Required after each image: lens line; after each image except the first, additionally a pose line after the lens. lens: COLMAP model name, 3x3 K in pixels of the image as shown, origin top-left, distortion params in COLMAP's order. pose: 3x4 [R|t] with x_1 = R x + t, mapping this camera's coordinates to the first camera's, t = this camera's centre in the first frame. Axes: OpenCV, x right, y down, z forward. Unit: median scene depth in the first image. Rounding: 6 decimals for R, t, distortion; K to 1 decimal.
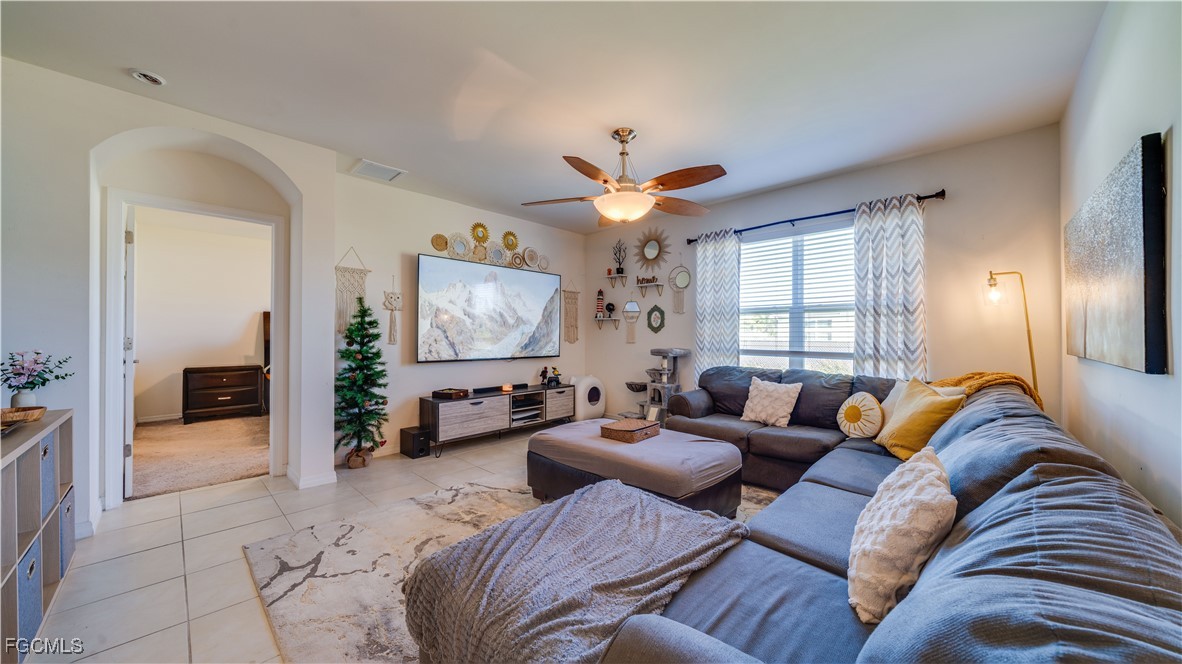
lens RADIAL K [[402.5, 0, 587.1], [0, 402.5, 334.4], [0, 0, 1]] dist [-0.004930, -0.000424]
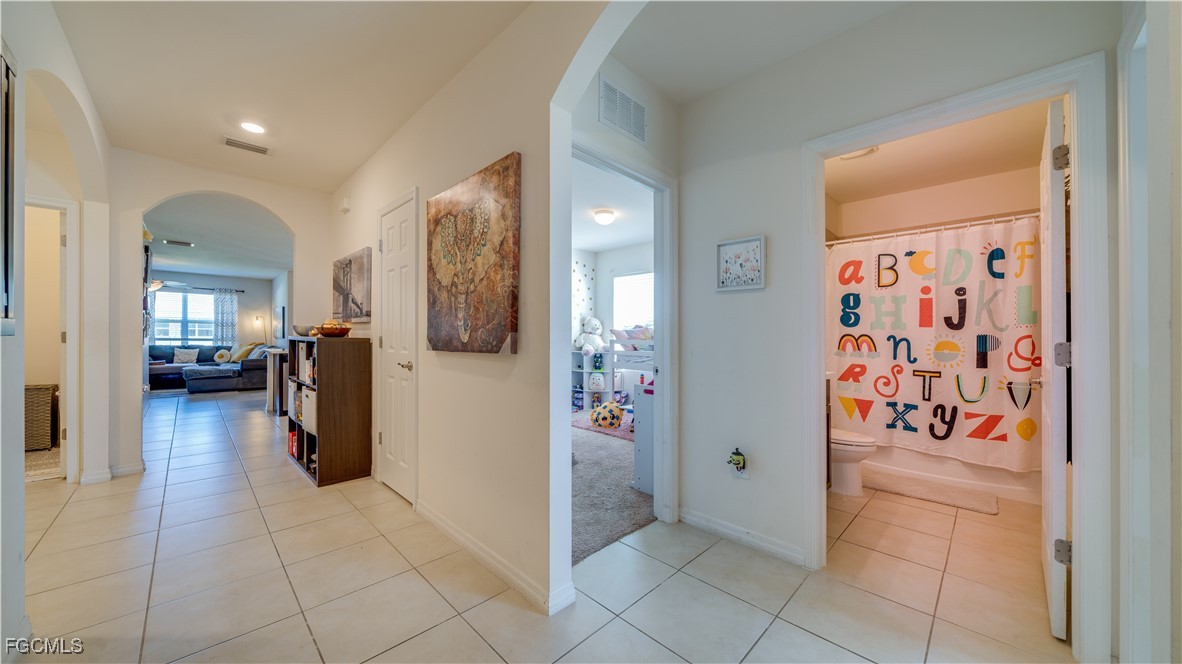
lens RADIAL K [[402.5, 0, 588.8], [0, 402.5, 337.0], [0, 0, 1]] dist [-0.004930, -0.000424]
pose [[0.021408, -0.001244, 0.999770, -1.911863], [-0.011948, 0.999927, 0.001500, -0.001797], [-0.999699, -0.011977, 0.021391, -1.564685]]
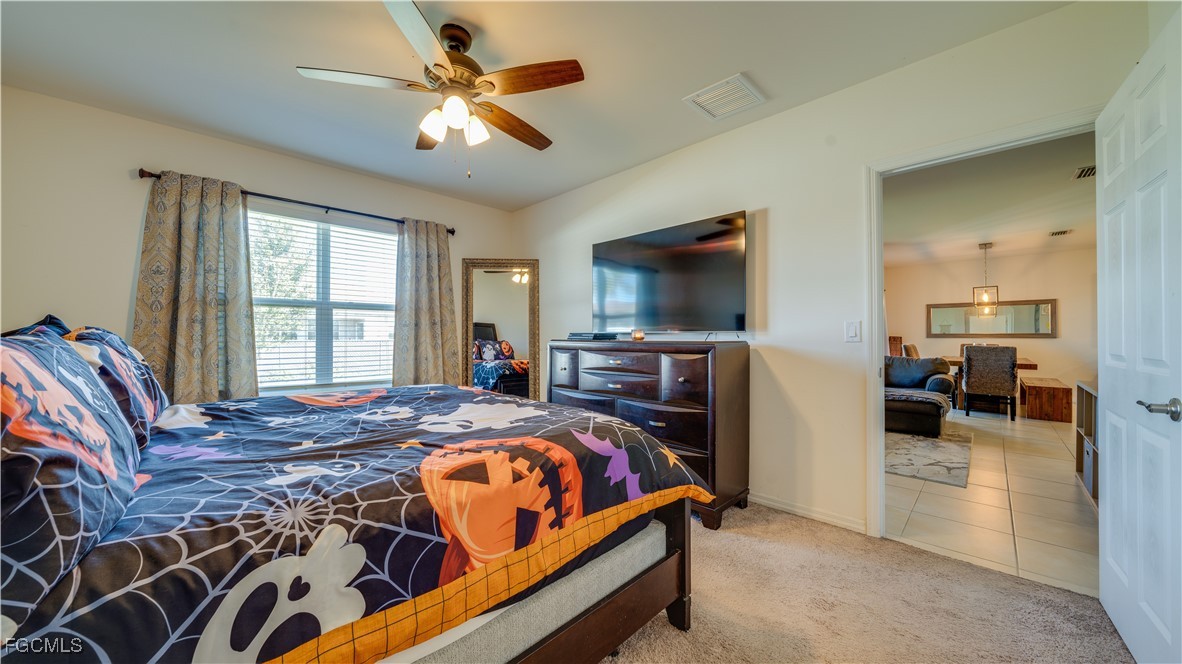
lens RADIAL K [[402.5, 0, 598.2], [0, 402.5, 333.4], [0, 0, 1]] dist [-0.004930, -0.000424]
pose [[0.006144, 0.002895, 0.999977, -0.375368], [-0.006253, 0.999976, -0.002856, 0.000536], [-0.999962, -0.006235, 0.006162, 0.376718]]
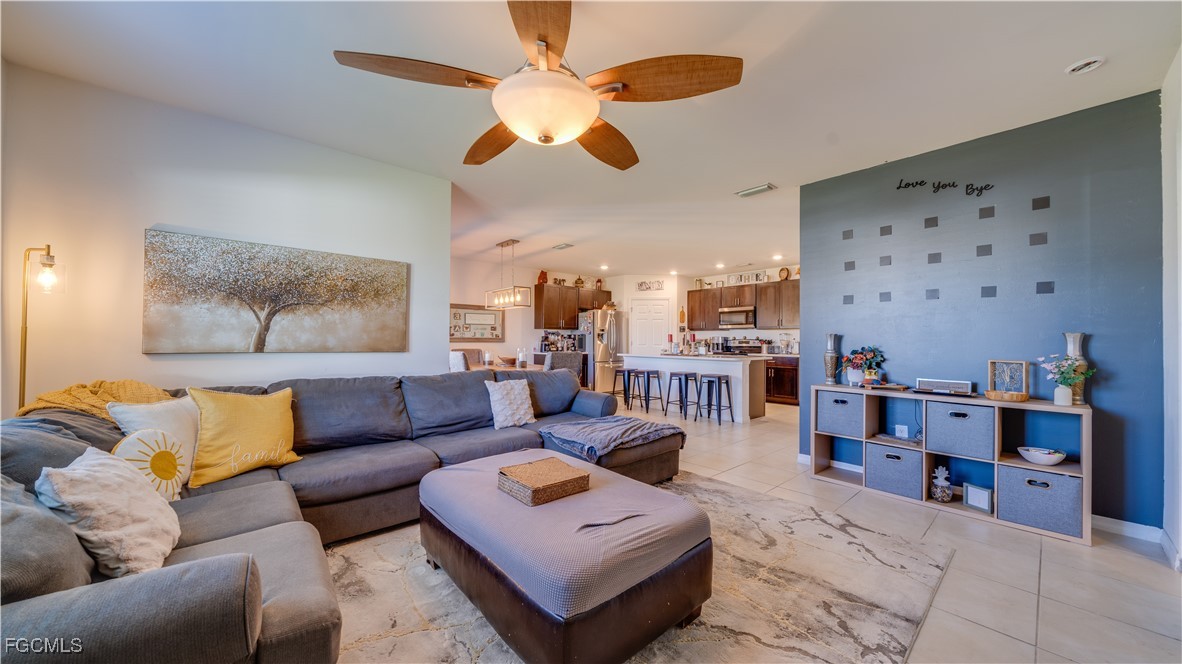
lens RADIAL K [[402.5, 0, 581.3], [0, 402.5, 336.8], [0, 0, 1]] dist [-0.004930, -0.000424]
pose [[-0.994244, -0.006534, 0.106937, -0.015365], [-0.007658, 0.999920, -0.010099, 0.004617], [-0.106863, -0.010859, -0.994214, 1.129264]]
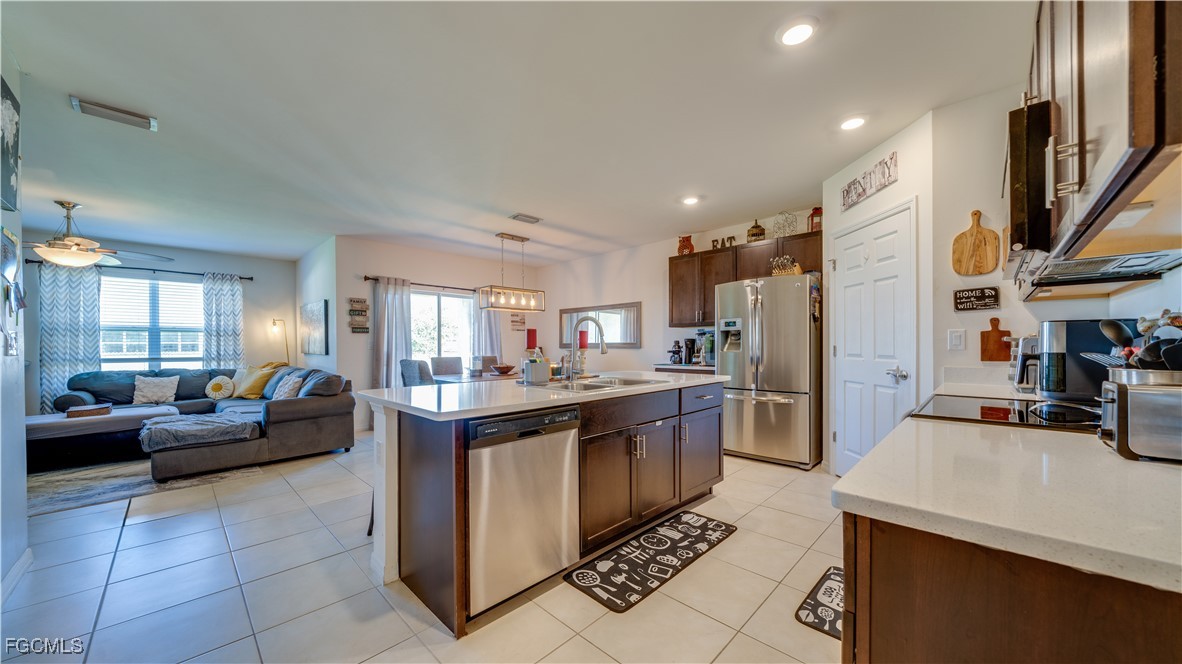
lens RADIAL K [[402.5, 0, 580.6], [0, 402.5, 346.0], [0, 0, 1]] dist [-0.004930, -0.000424]
pose [[0.012583, -0.004486, 0.999911, -0.918980], [0.004464, 0.999980, 0.004430, -0.001613], [-0.999911, 0.004408, 0.012603, -0.573937]]
